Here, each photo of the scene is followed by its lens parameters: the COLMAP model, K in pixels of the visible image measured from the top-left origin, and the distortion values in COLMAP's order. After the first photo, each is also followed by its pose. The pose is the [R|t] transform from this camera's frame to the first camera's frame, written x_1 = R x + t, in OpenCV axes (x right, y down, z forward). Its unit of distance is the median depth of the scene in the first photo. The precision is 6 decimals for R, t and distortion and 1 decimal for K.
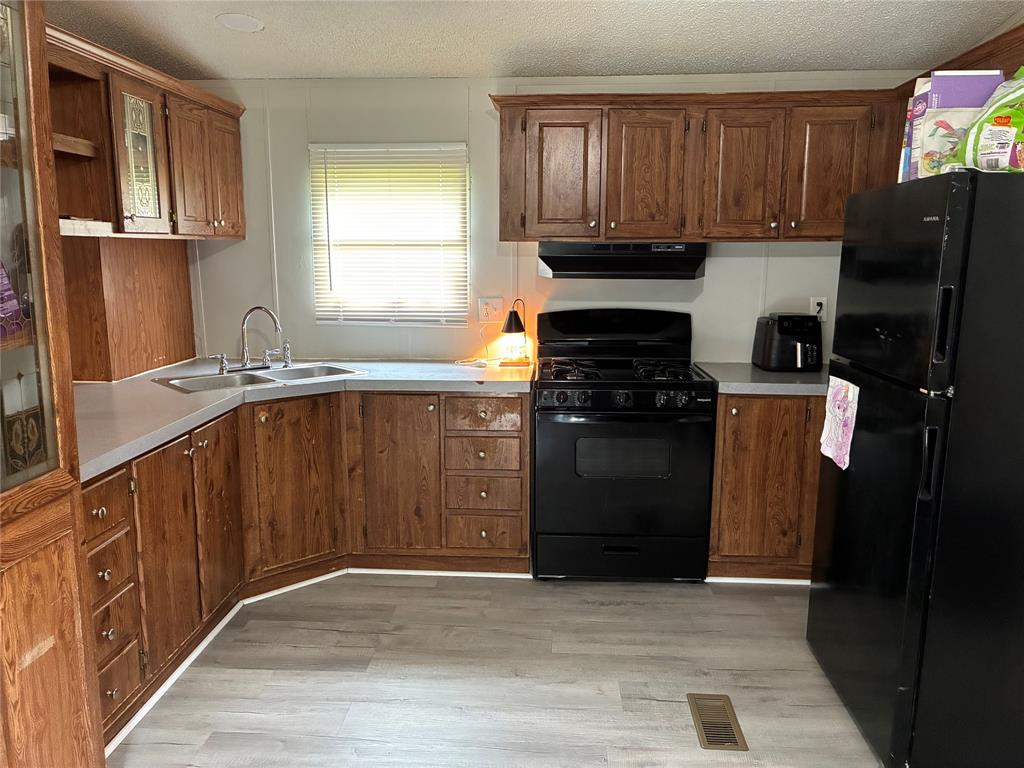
lens RADIAL K [[787.8, 0, 511.5], [0, 787.8, 382.7], [0, 0, 1]] dist [0.013215, -0.016726]
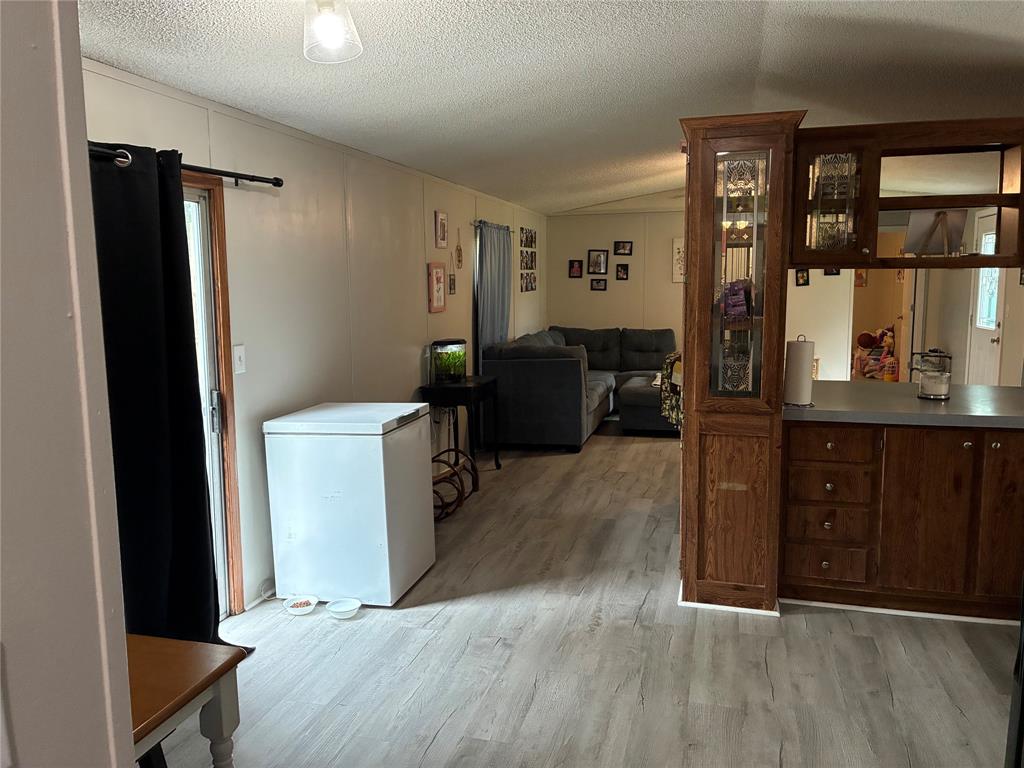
lens RADIAL K [[787.8, 0, 492.2], [0, 787.8, 380.2], [0, 0, 1]] dist [0.013215, -0.016726]
pose [[-0.225535, 0.118939, -0.966947, 1.354979], [-0.157162, 0.975078, 0.156596, -0.124089], [0.961475, 0.187285, -0.201222, 0.756870]]
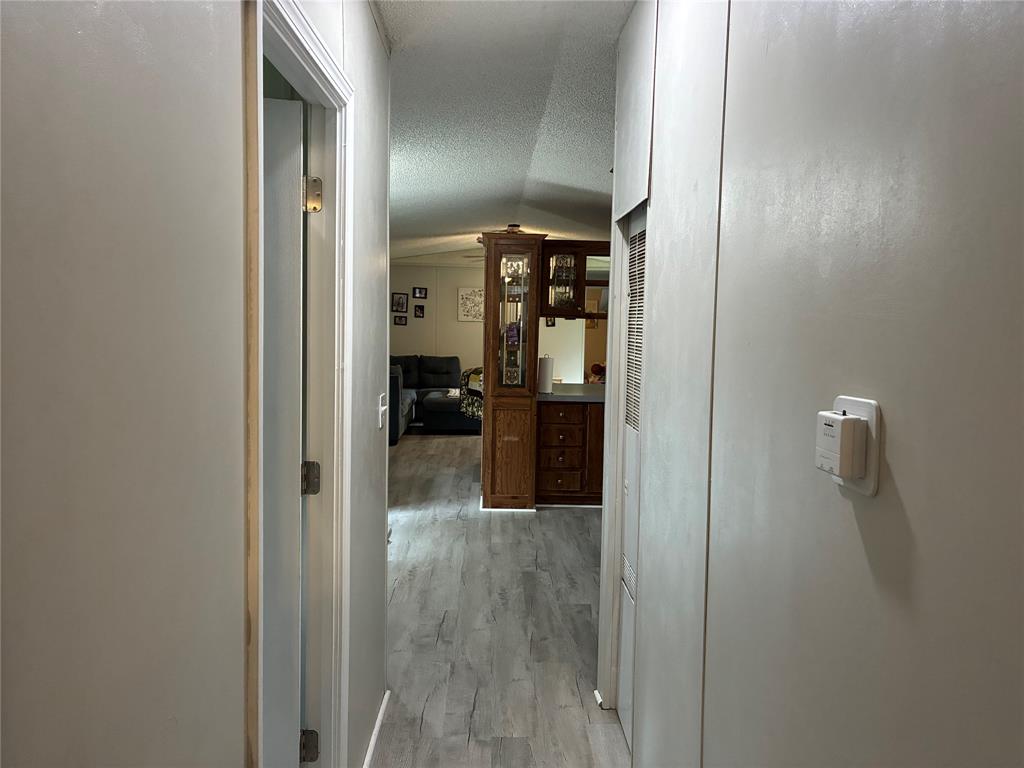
lens RADIAL K [[787.8, 0, 513.5], [0, 787.8, 383.1], [0, 0, 1]] dist [0.013215, -0.016726]
pose [[0.090652, 0.079223, -0.992727, 2.727712], [-0.193451, 0.979244, 0.060482, -0.104364], [0.976913, 0.186561, 0.104096, 0.598068]]
